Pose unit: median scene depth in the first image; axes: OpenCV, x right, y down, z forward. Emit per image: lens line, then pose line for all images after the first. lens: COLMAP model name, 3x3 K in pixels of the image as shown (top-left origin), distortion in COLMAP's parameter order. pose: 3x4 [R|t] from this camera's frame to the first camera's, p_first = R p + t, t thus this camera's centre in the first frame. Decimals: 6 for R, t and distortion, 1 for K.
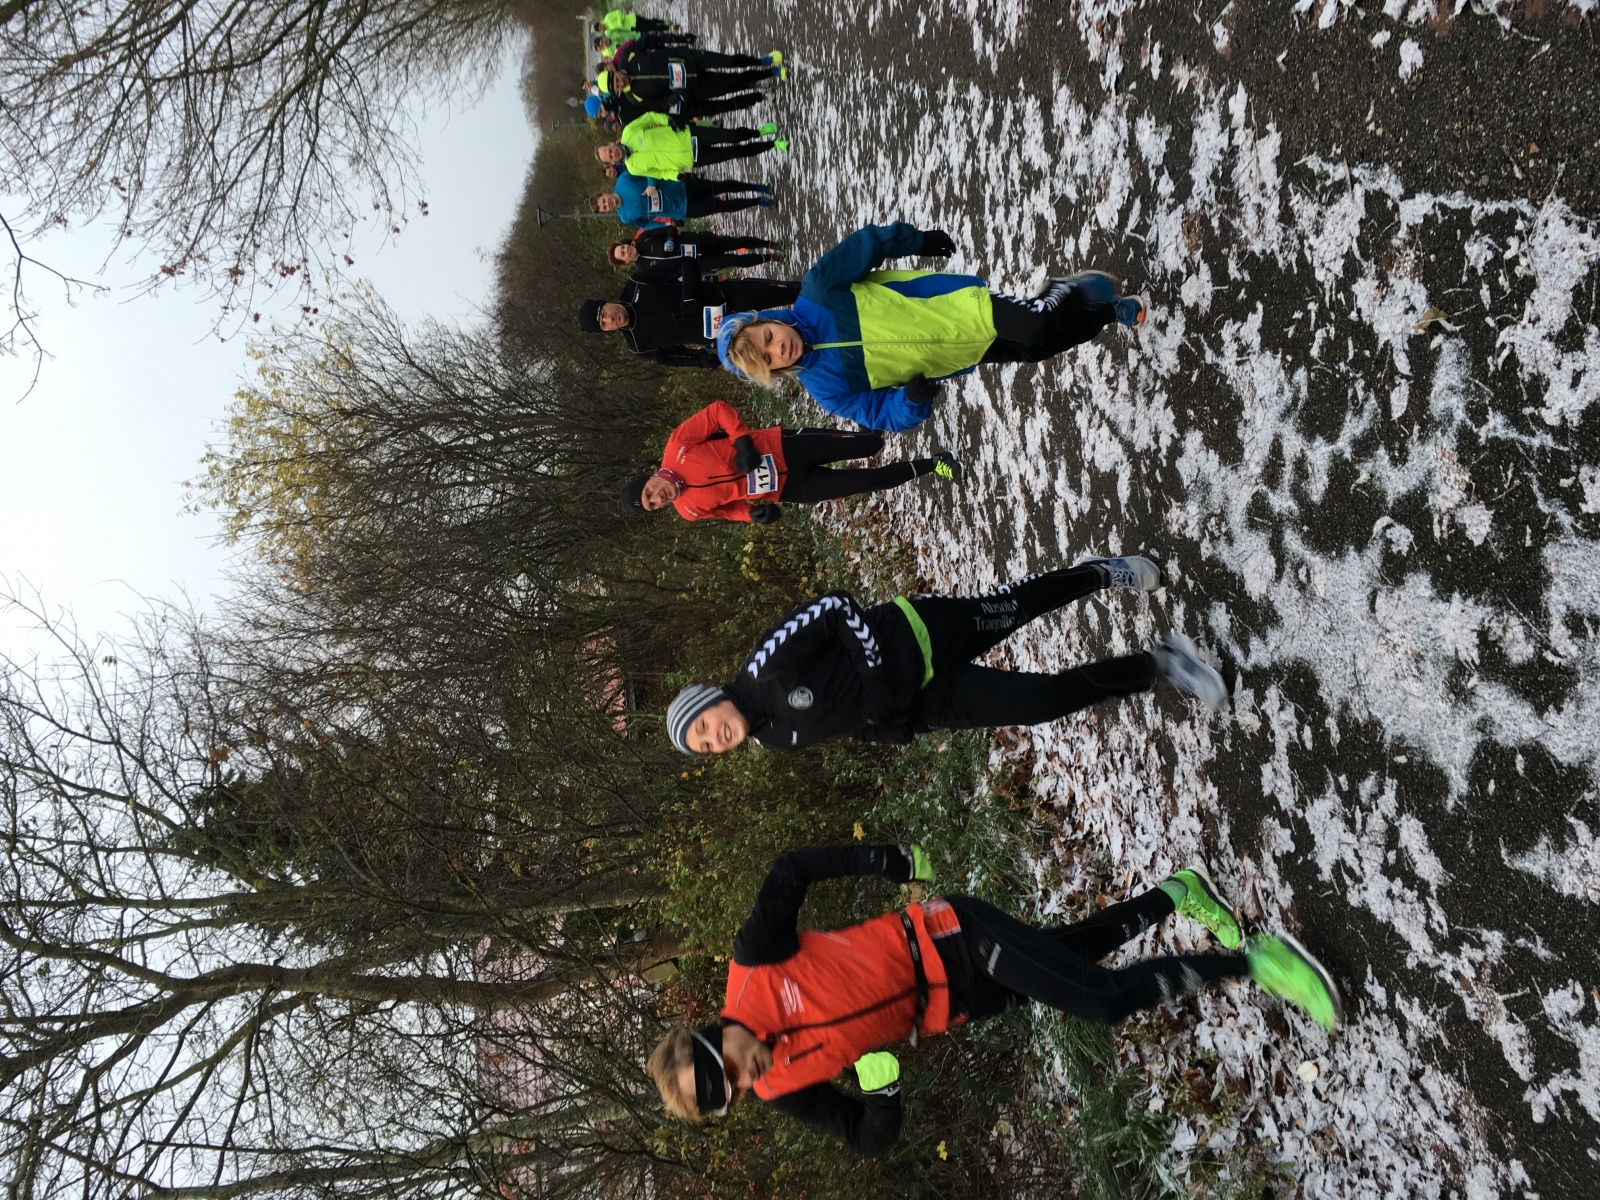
lens RADIAL K [[1349.2, 0, 806.4], [0, 1349.2, 597.9], [0, 0, 1]] dist [0.088090, -0.112898]
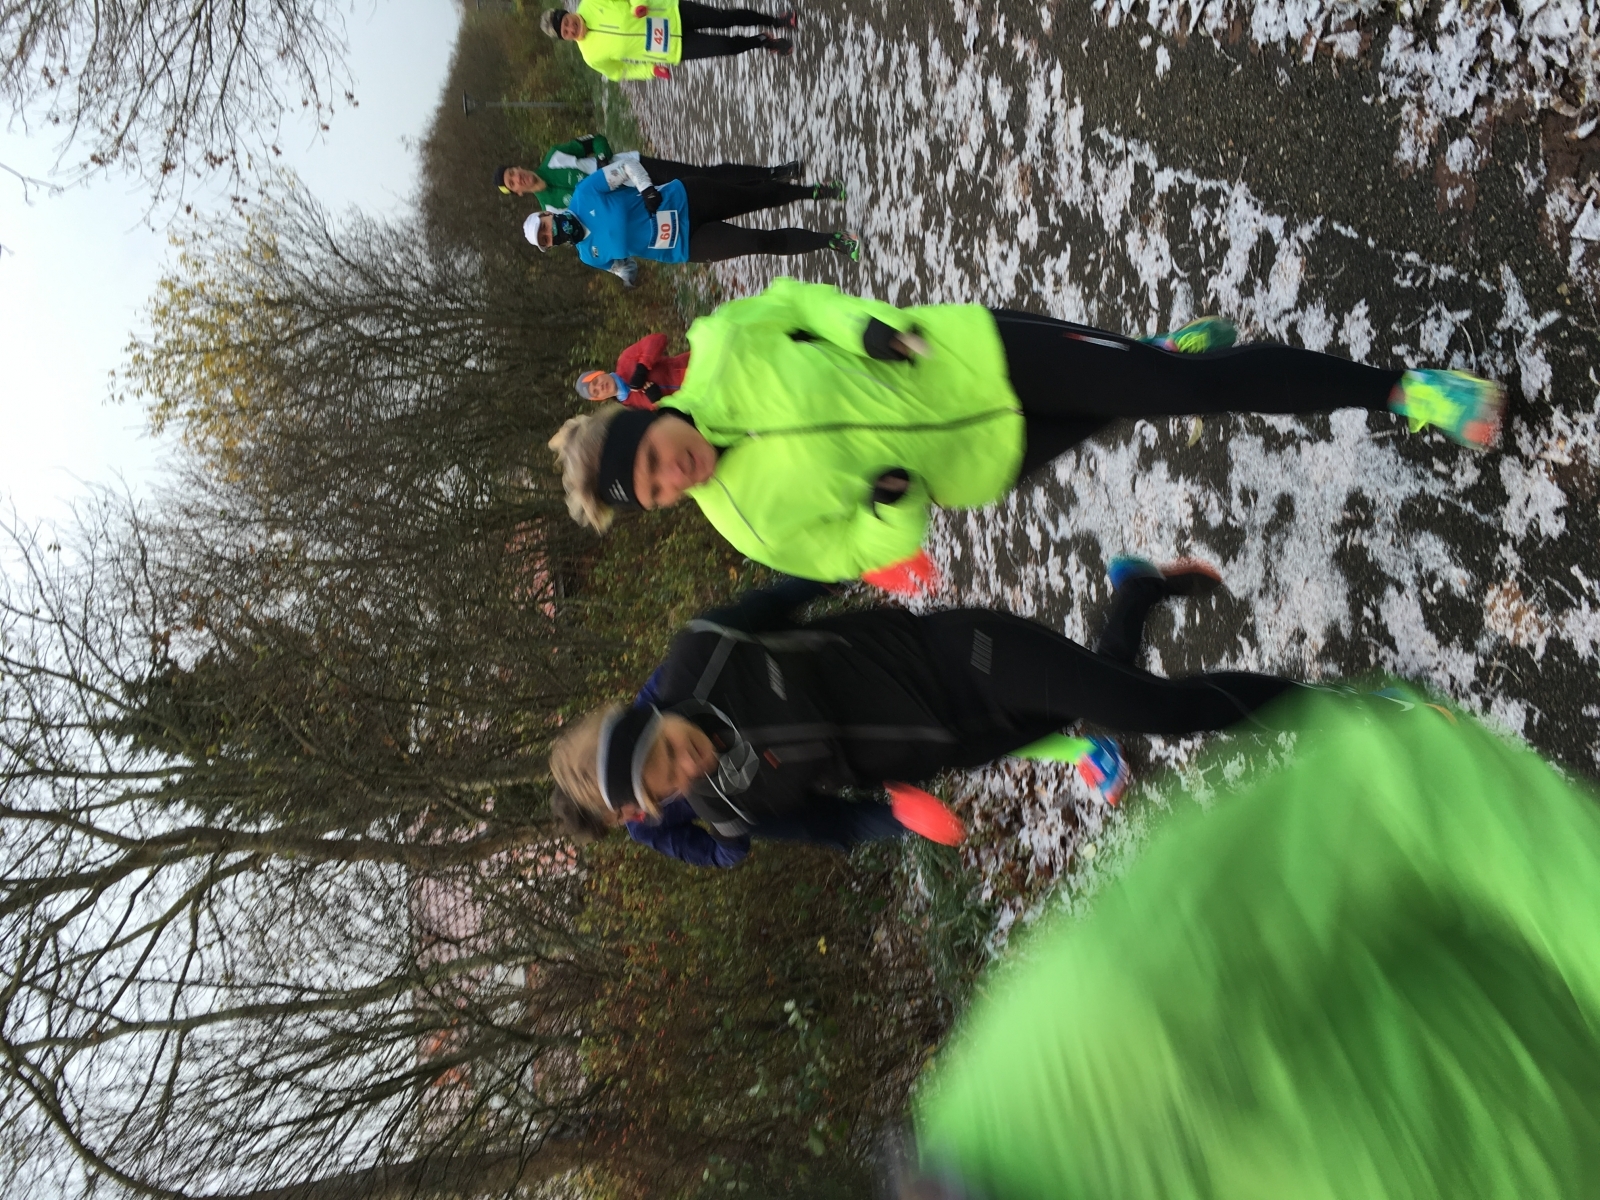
lens RADIAL K [[1361.2, 0, 812.6], [0, 1361.2, 603.3], [0, 0, 1]] dist [0.085128, -0.107103]
pose [[0.998515, 0.008863, 0.053755, 0.028021], [-0.012868, 0.997130, 0.074609, 0.015900], [-0.052939, -0.075190, 0.995763, -0.204872]]
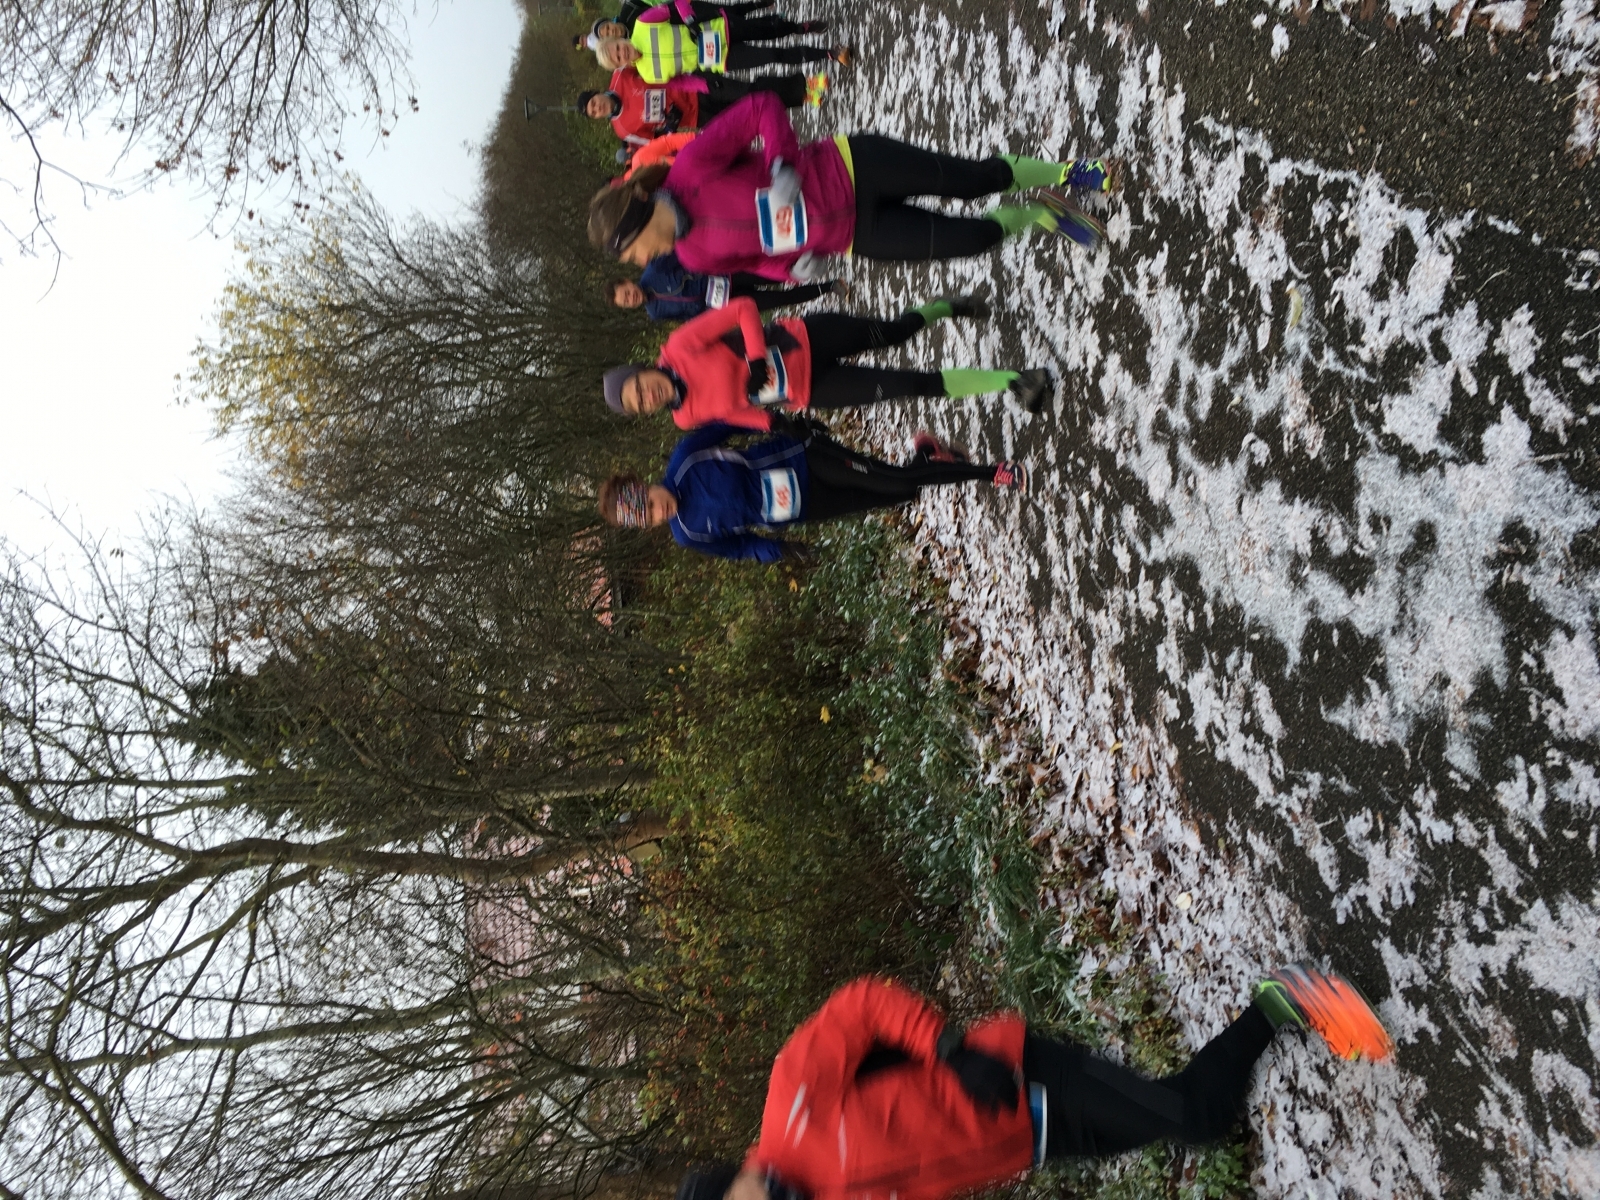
lens RADIAL K [[1366.6, 0, 795.5], [0, 1366.6, 603.4], [0, 0, 1]] dist [0.089763, -0.108849]
pose [[0.999894, 0.014549, 0.000339, 0.020015], [-0.014535, 0.997205, 0.073292, 0.004087], [0.000728, -0.073289, 0.997310, -0.143454]]
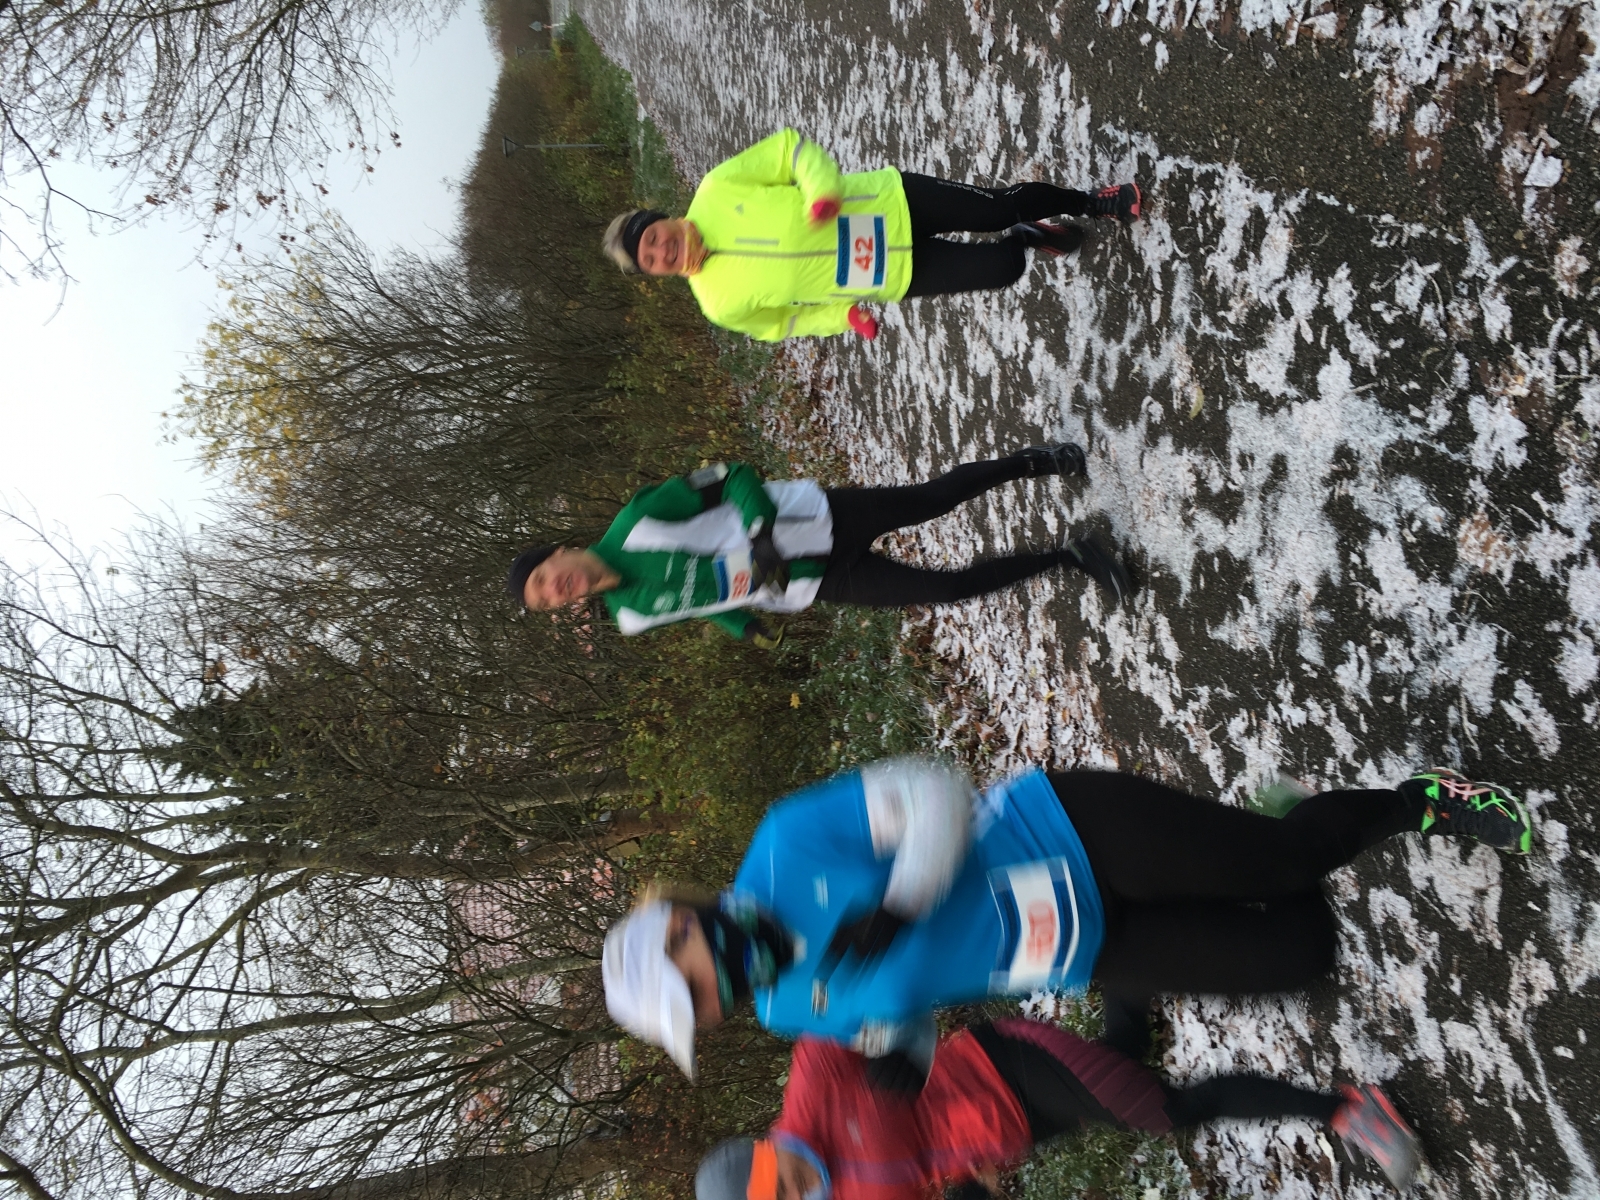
lens RADIAL K [[1368.2, 0, 801.3], [0, 1368.2, 606.3], [0, 0, 1]] dist [0.083011, -0.099068]
pose [[0.999825, 0.004003, 0.018282, 0.036274], [-0.004879, 0.998830, 0.048111, 0.058682], [-0.018068, -0.048192, 0.998675, -0.258896]]
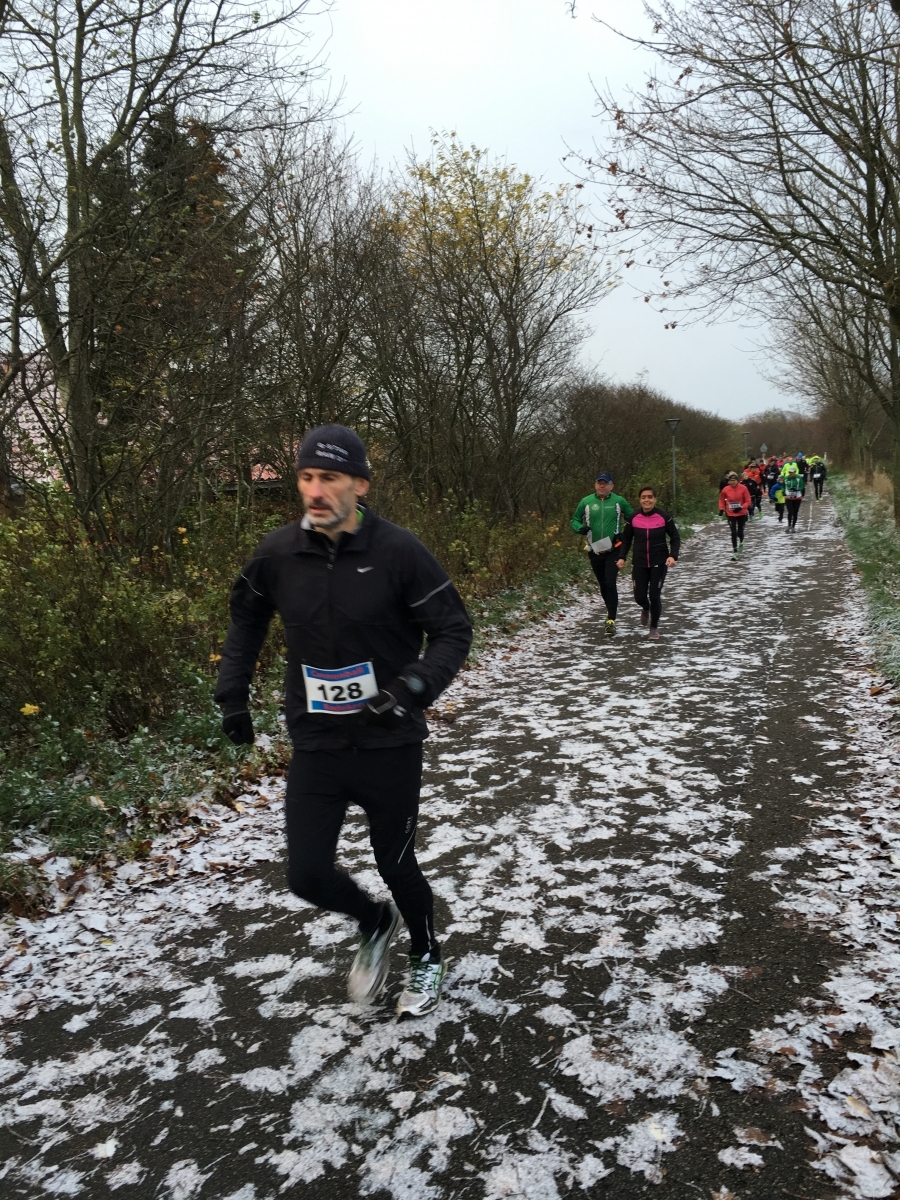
lens RADIAL K [[997.4, 0, 456.7], [0, 997.4, 591.7], [0, 0, 1]] dist [0.083411, -0.095971]
pose [[-0.013702, 0.999687, -0.020912, -0.060740], [-0.998626, -0.014739, -0.050285, -0.171604], [-0.050578, 0.020194, 0.998516, 0.361949]]
